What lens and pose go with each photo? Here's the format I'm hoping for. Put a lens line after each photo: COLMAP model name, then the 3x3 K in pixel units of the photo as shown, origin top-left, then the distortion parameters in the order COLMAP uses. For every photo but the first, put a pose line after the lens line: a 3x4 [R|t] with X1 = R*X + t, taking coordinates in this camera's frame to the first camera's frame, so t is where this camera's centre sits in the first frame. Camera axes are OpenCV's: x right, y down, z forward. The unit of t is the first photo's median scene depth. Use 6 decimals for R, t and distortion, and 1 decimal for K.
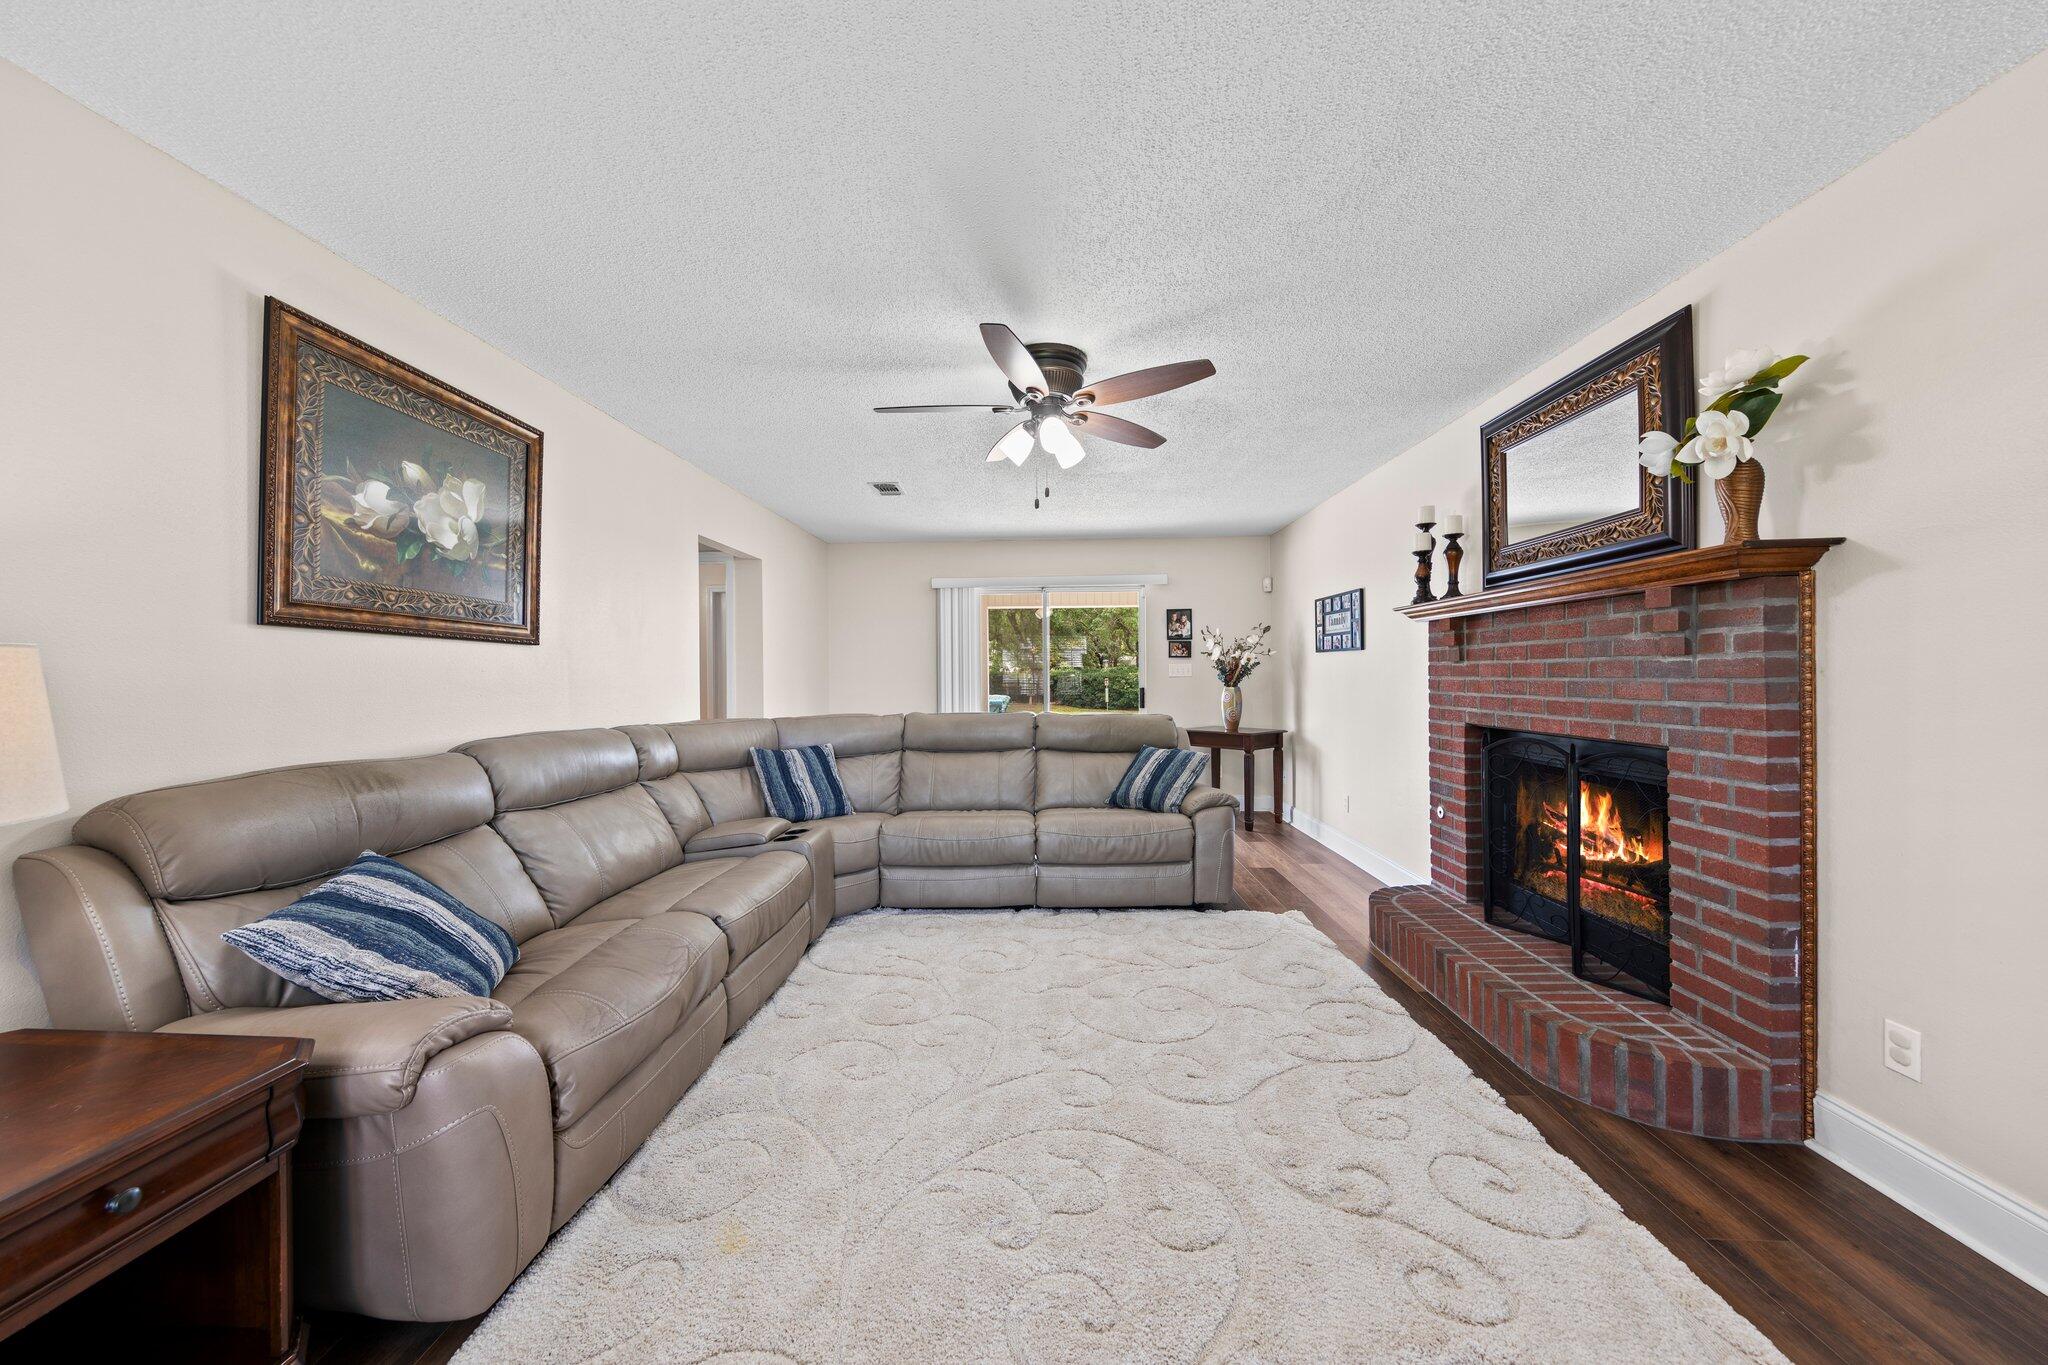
lens RADIAL K [[717.7, 0, 1011.0], [0, 717.7, 675.5], [0, 0, 1]] dist [0.001282, -0.000001]
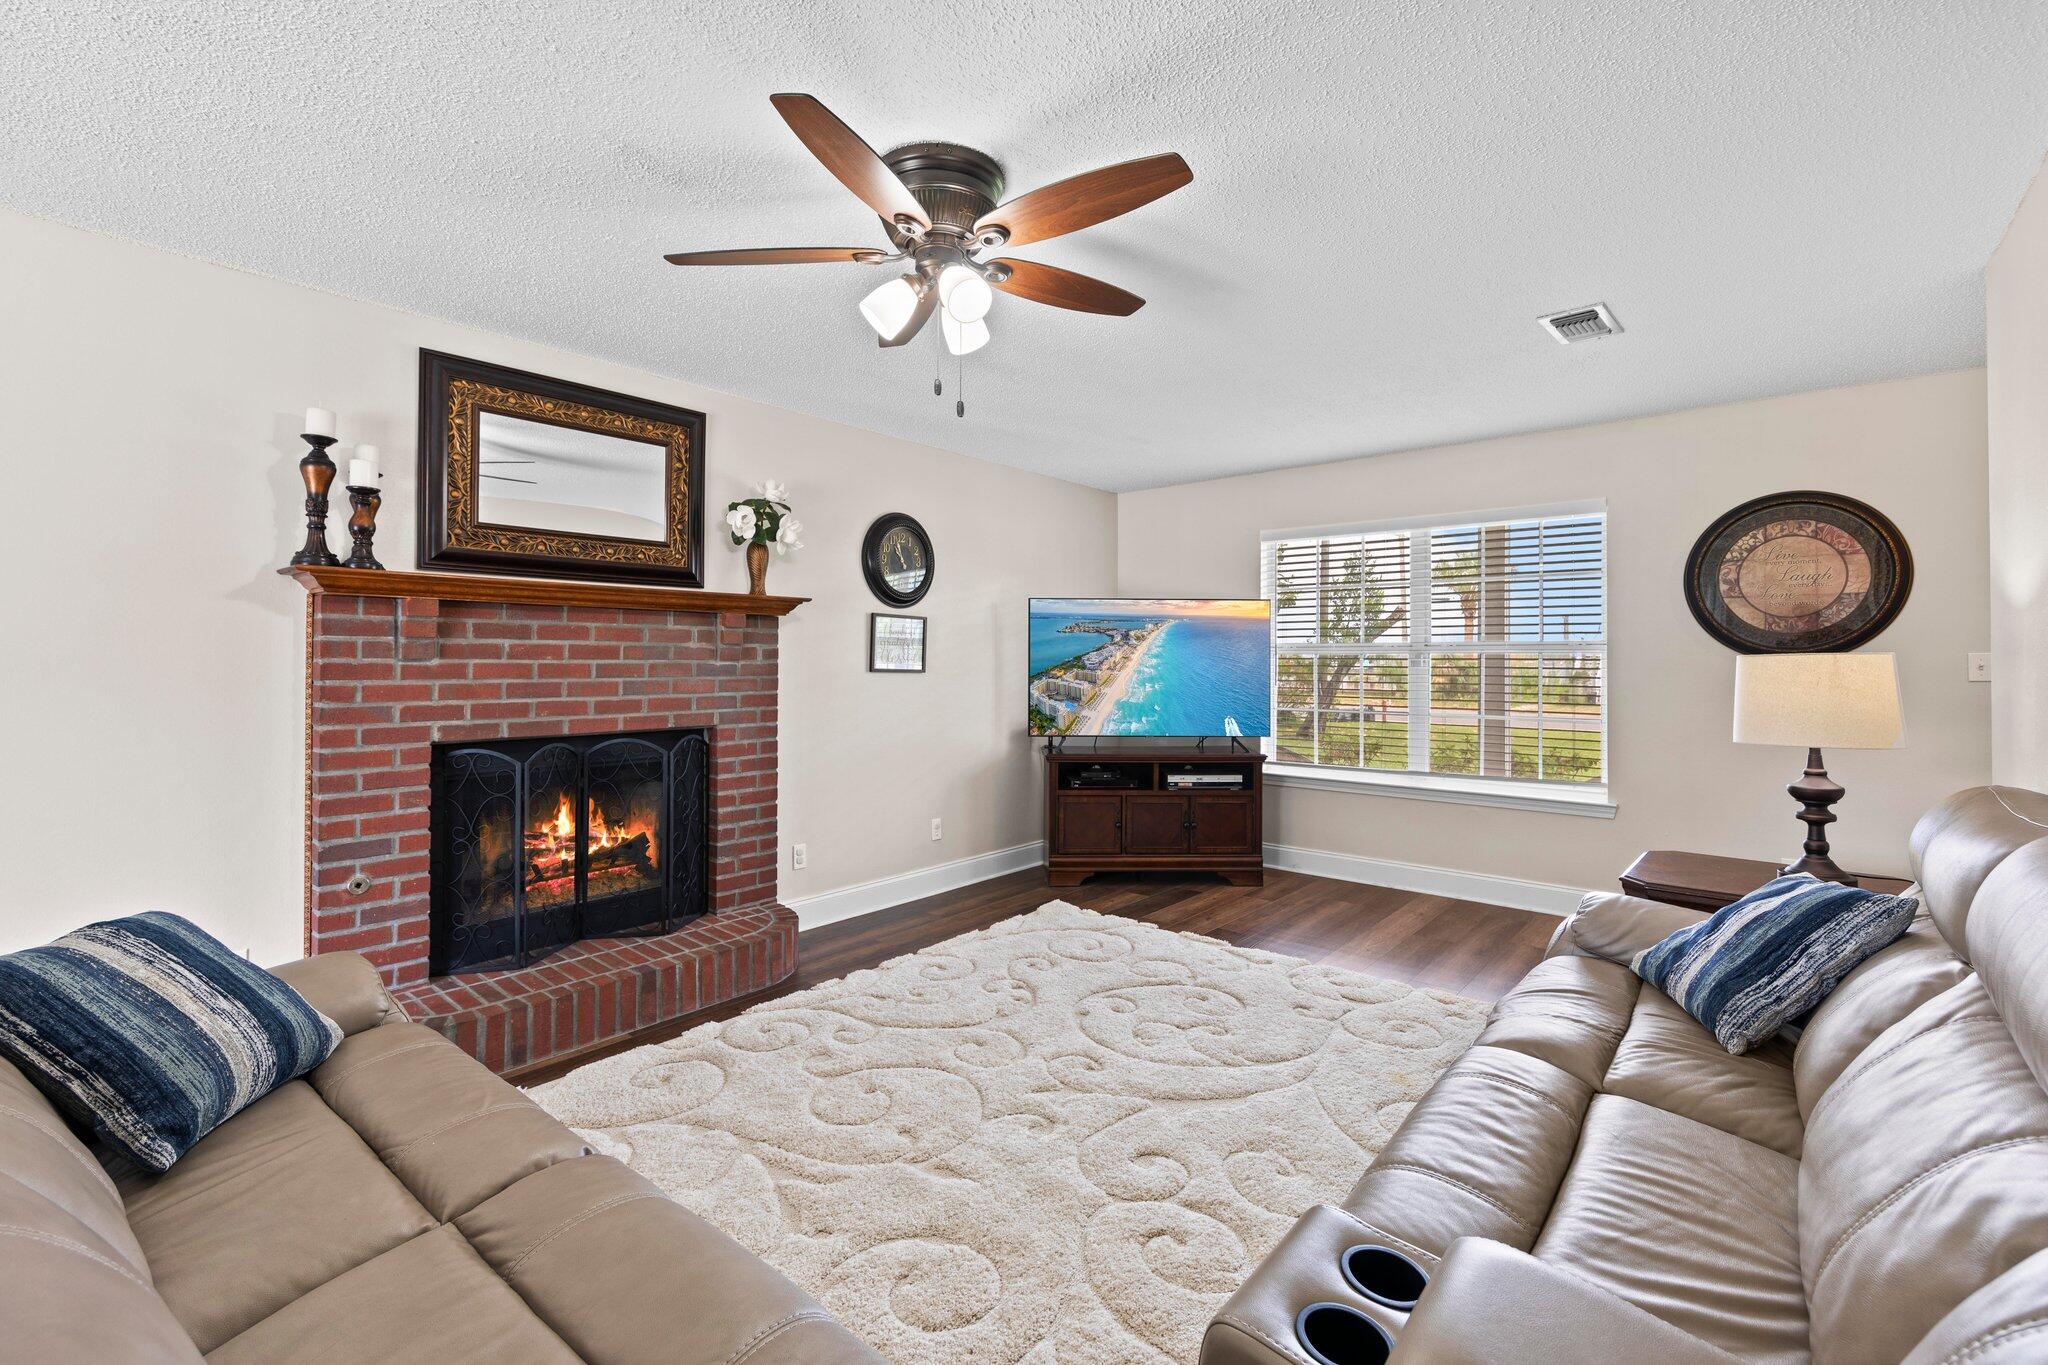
lens RADIAL K [[886.2, 0, 1017.5], [0, 886.2, 663.1], [0, 0, 1]] dist [-0.004649, -0.000736]
pose [[-0.796397, 0.010754, 0.604678, -0.573864], [0.009314, 0.999941, -0.005516, -0.007020], [-0.604702, 0.001239, -0.796451, 1.934631]]
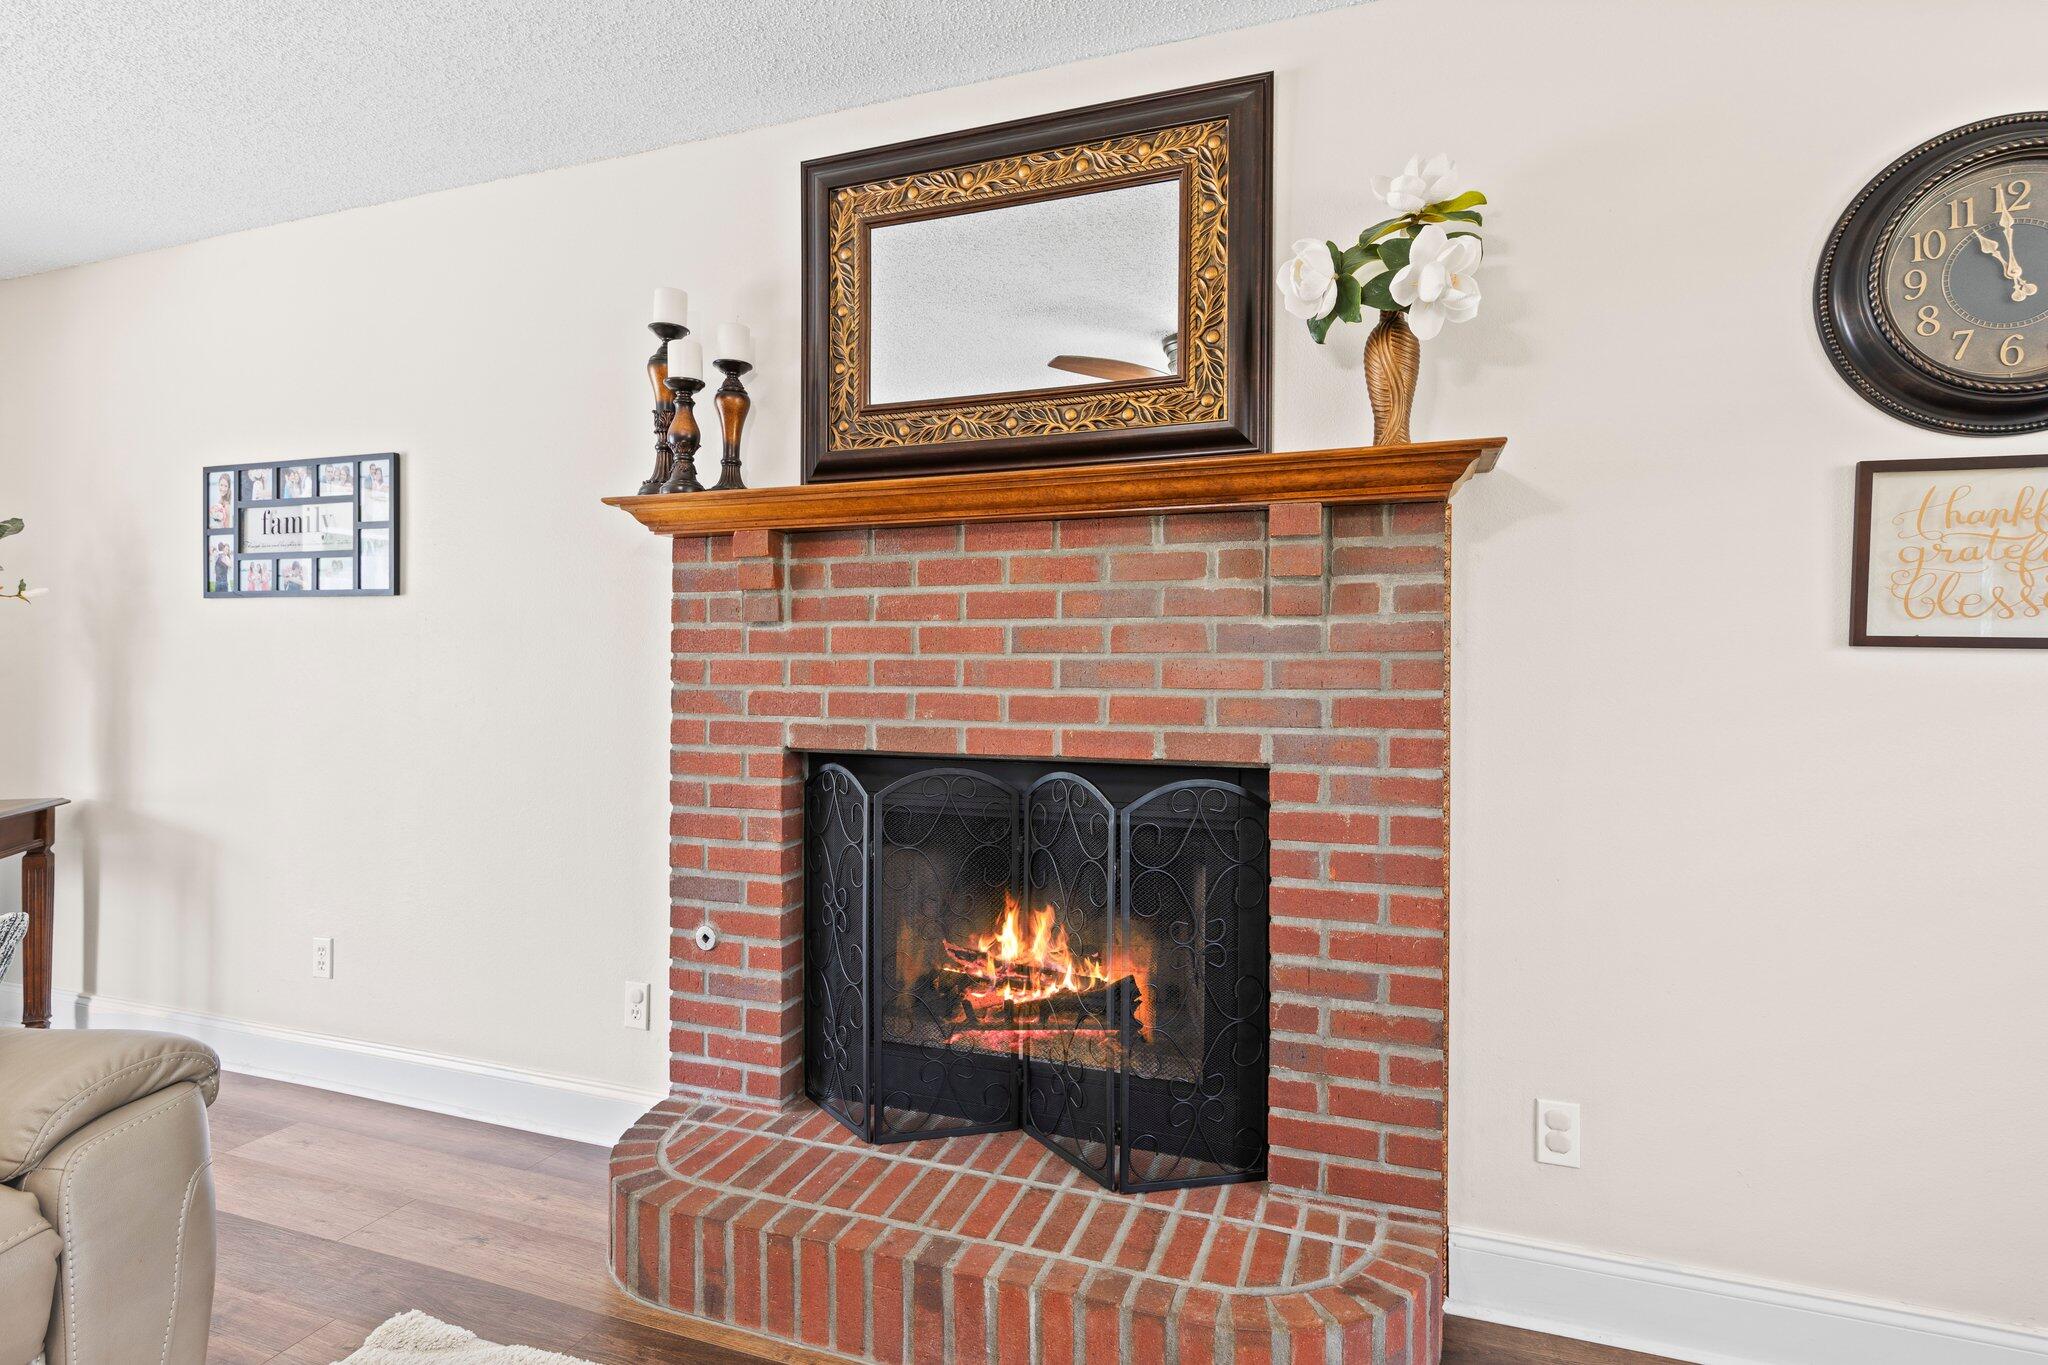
lens RADIAL K [[1045.3, 0, 1021.1], [0, 1045.3, 667.9], [0, 0, 1]] dist [0.003948, 0.001236]
pose [[0.293003, 0.009968, 0.956059, -0.009329], [-0.004849, 0.999948, -0.008940, 0.024347], [-0.956099, -0.002017, 0.293036, 0.899897]]
